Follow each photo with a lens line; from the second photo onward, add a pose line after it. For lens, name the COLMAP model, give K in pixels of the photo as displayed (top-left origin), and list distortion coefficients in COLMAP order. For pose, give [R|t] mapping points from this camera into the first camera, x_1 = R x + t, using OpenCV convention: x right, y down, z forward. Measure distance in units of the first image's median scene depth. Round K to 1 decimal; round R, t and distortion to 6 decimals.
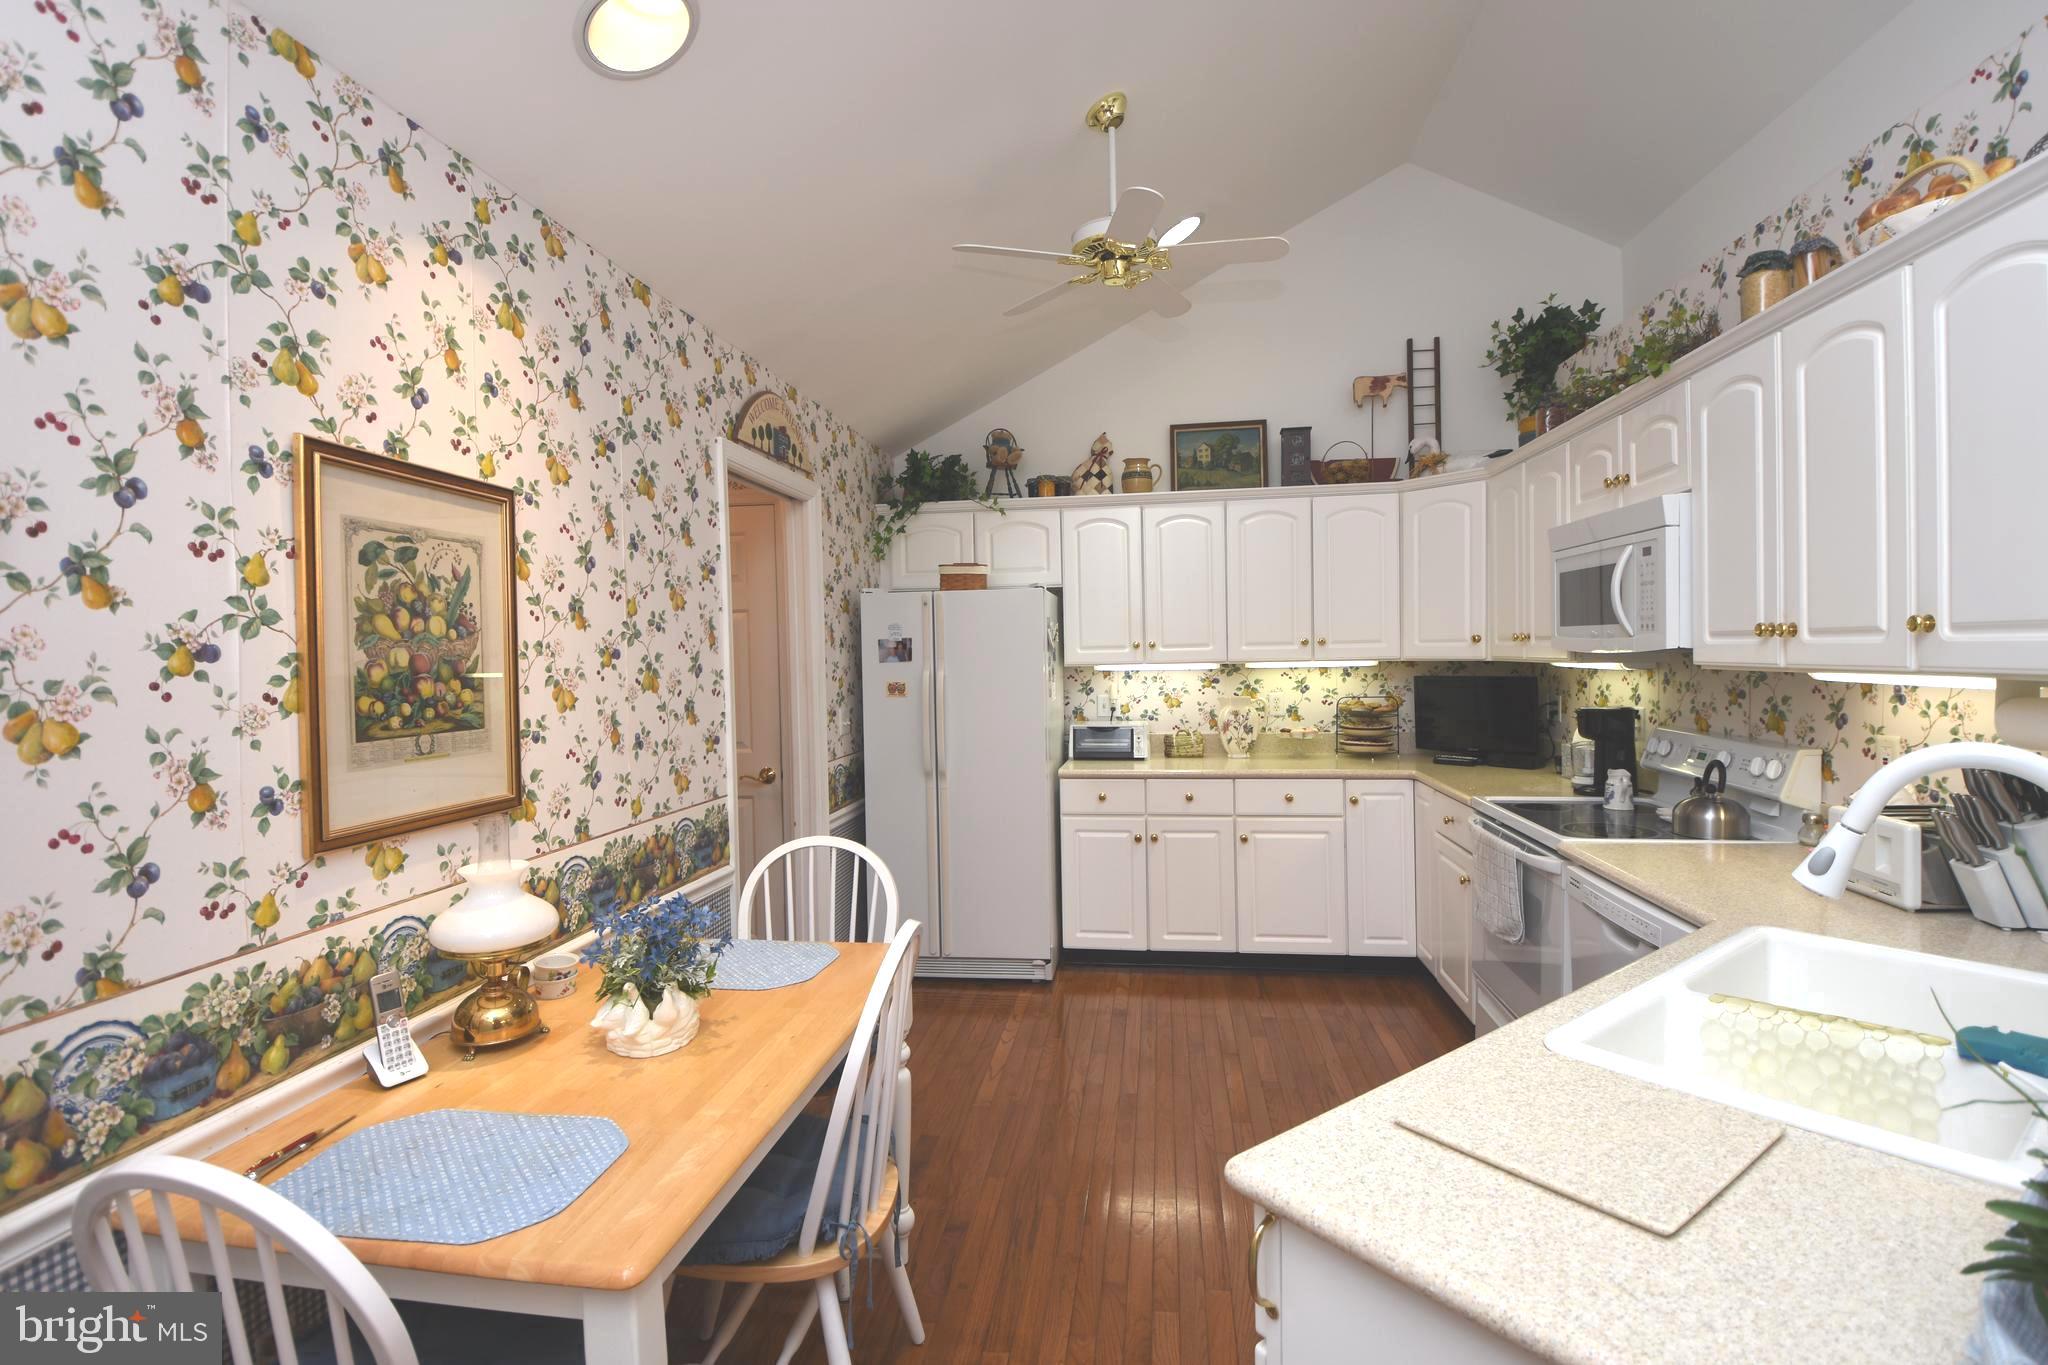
lens RADIAL K [[959.5, 0, 1011.8], [0, 959.5, 682.8], [0, 0, 1]] dist [-0.001184, -0.010583]
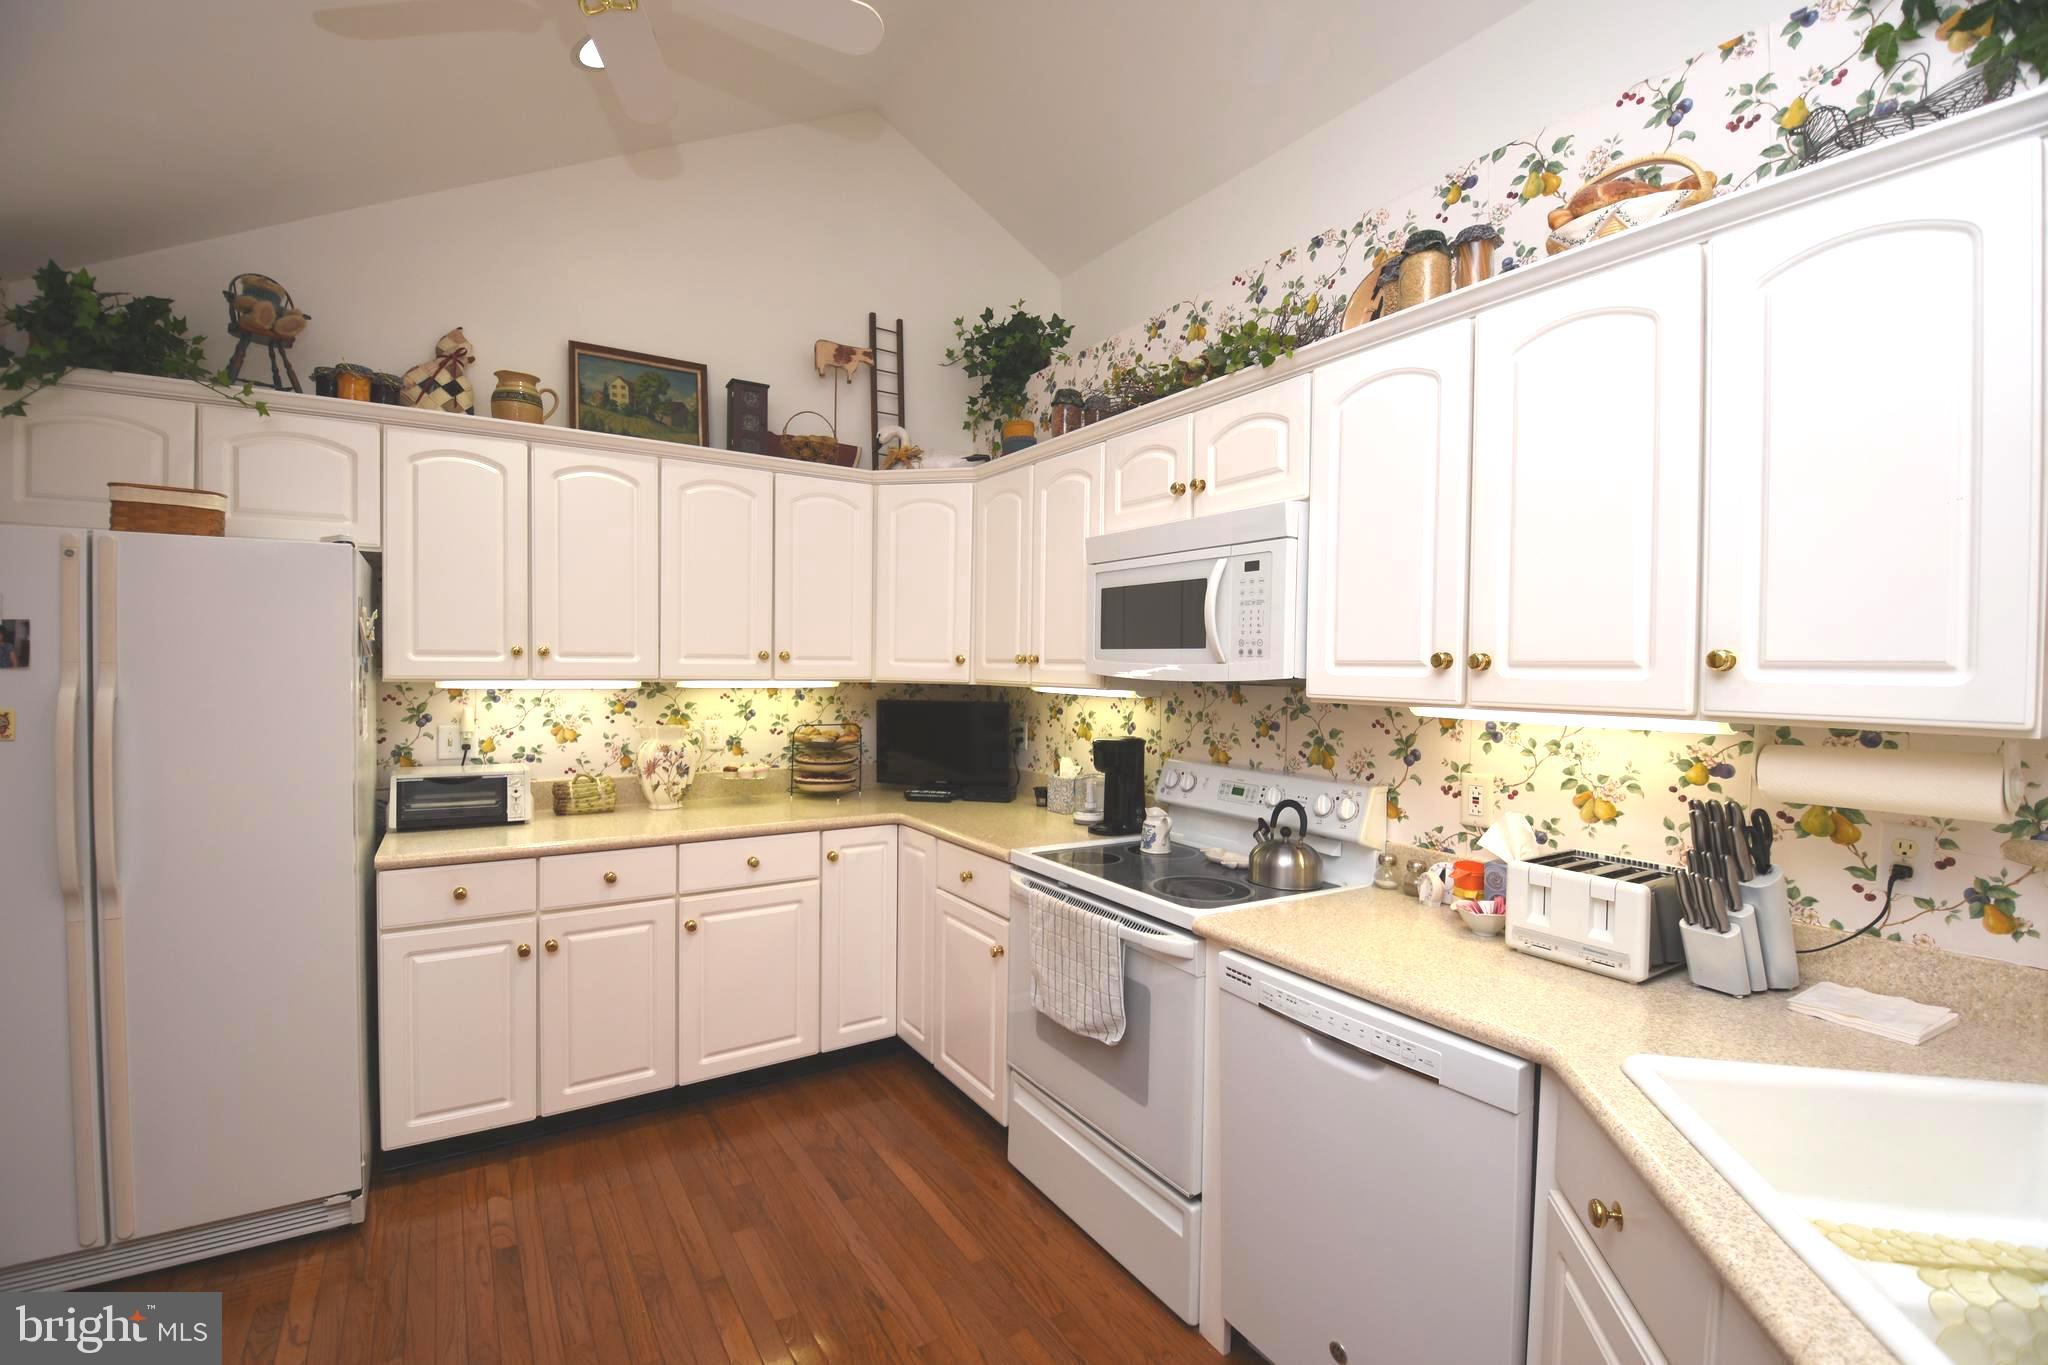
lens RADIAL K [[893.6, 0, 1026.9], [0, 893.6, 687.6], [0, 0, 1]] dist [-0.005522, -0.014455]
pose [[0.748690, 0.013062, 0.662792, -0.020212], [-0.006394, 0.999902, -0.012483, -0.013376], [-0.662890, 0.005108, 0.748700, 0.461919]]
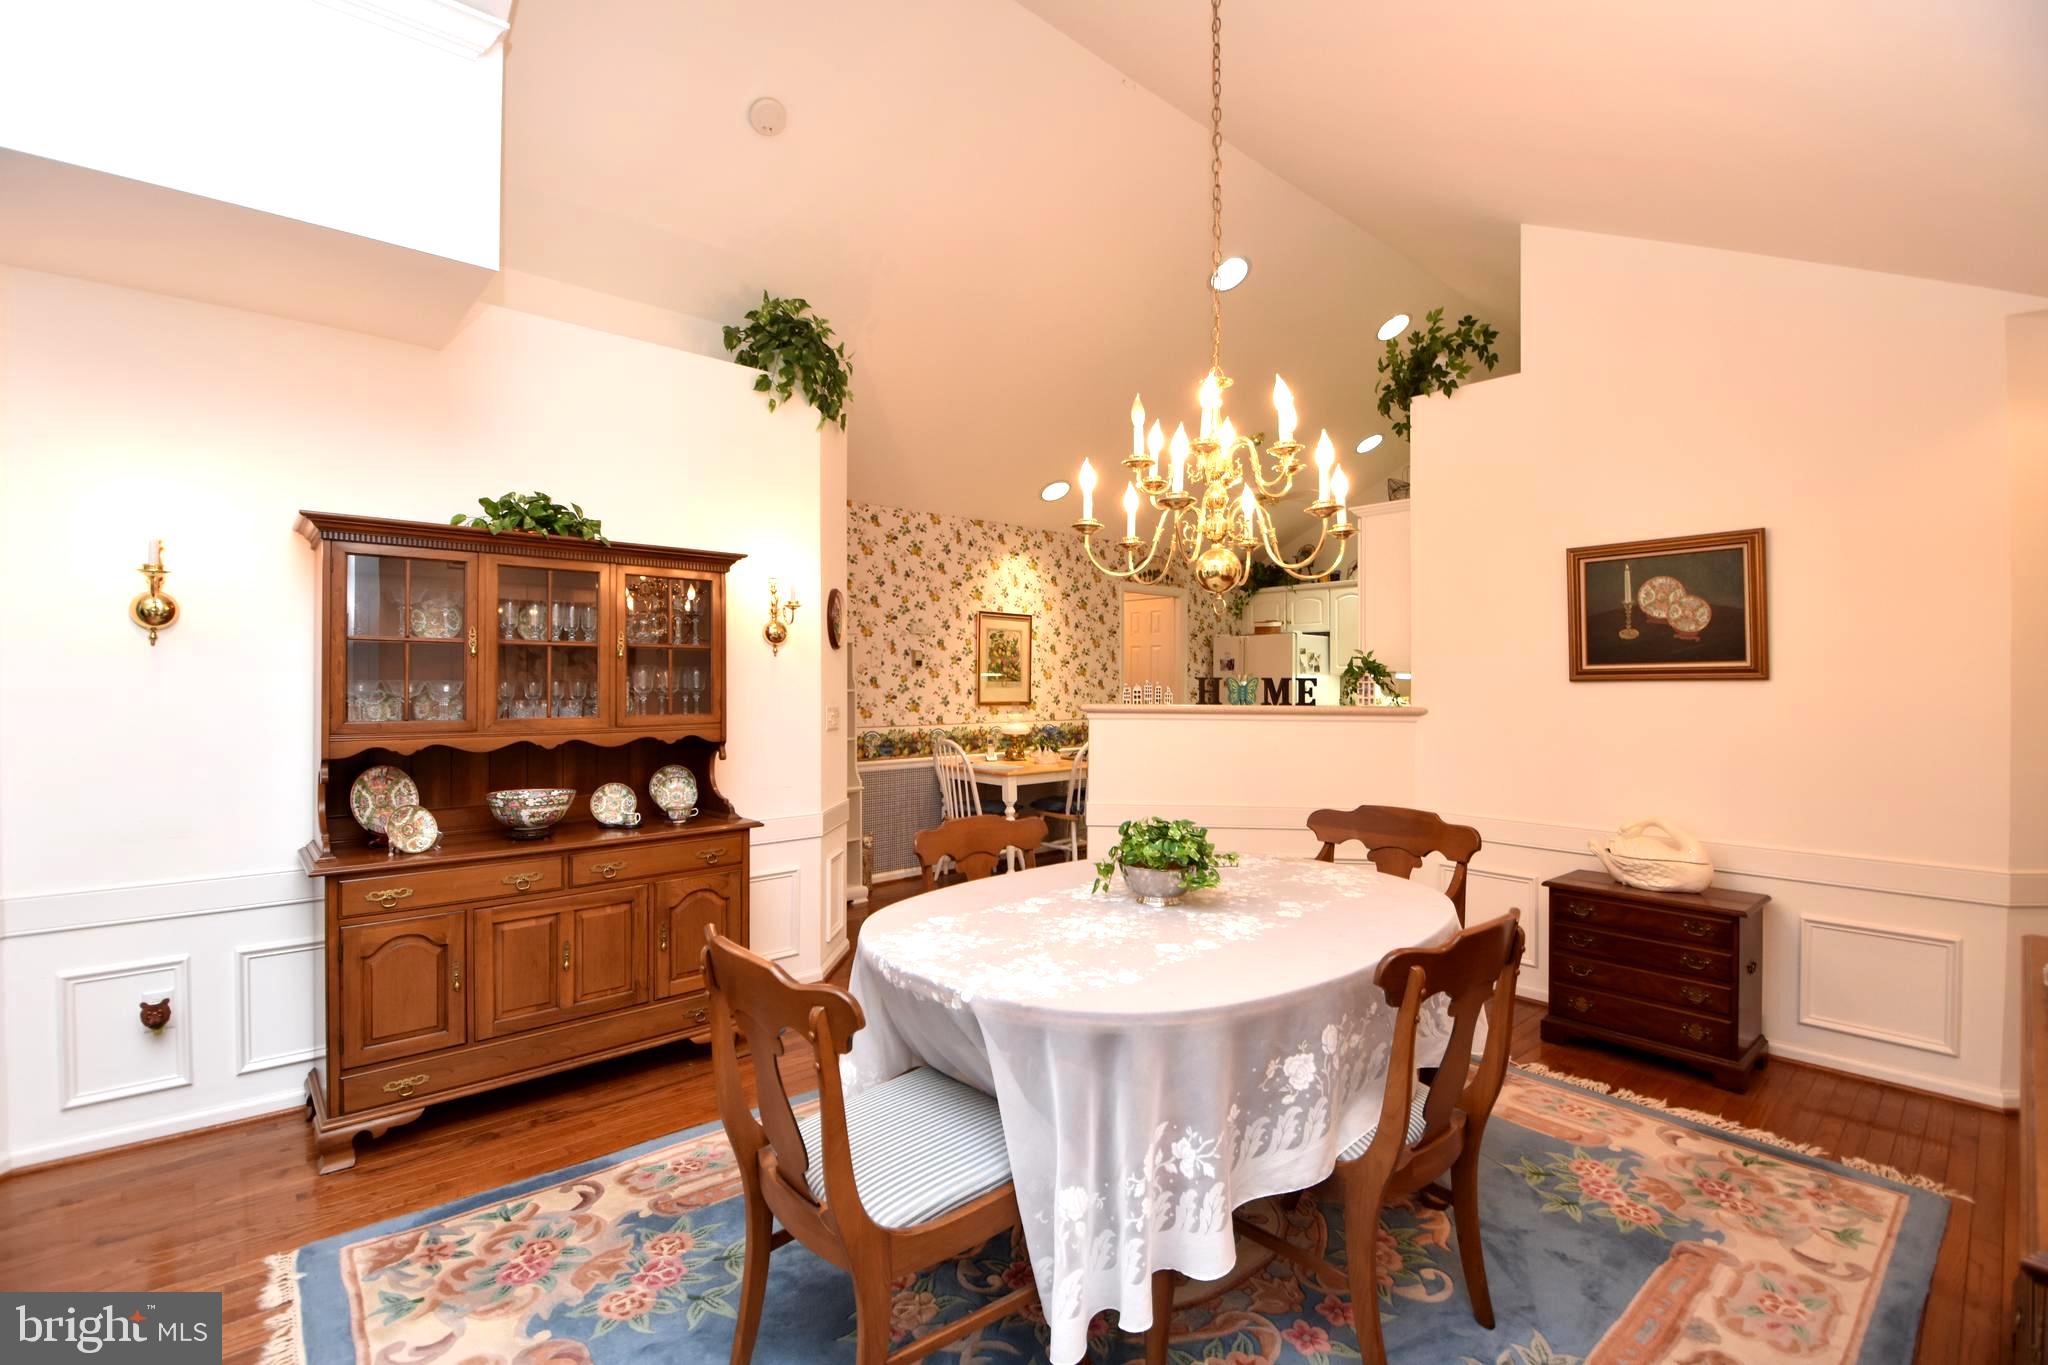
lens RADIAL K [[893.6, 0, 1020.3], [0, 893.6, 687.6], [0, 0, 1]] dist [-0.005522, -0.014455]
pose [[0.766393, 0.023920, -0.641927, 1.074075], [-0.036176, 0.999328, -0.005952, 0.059626], [0.641353, 0.027784, 0.766743, -1.058061]]
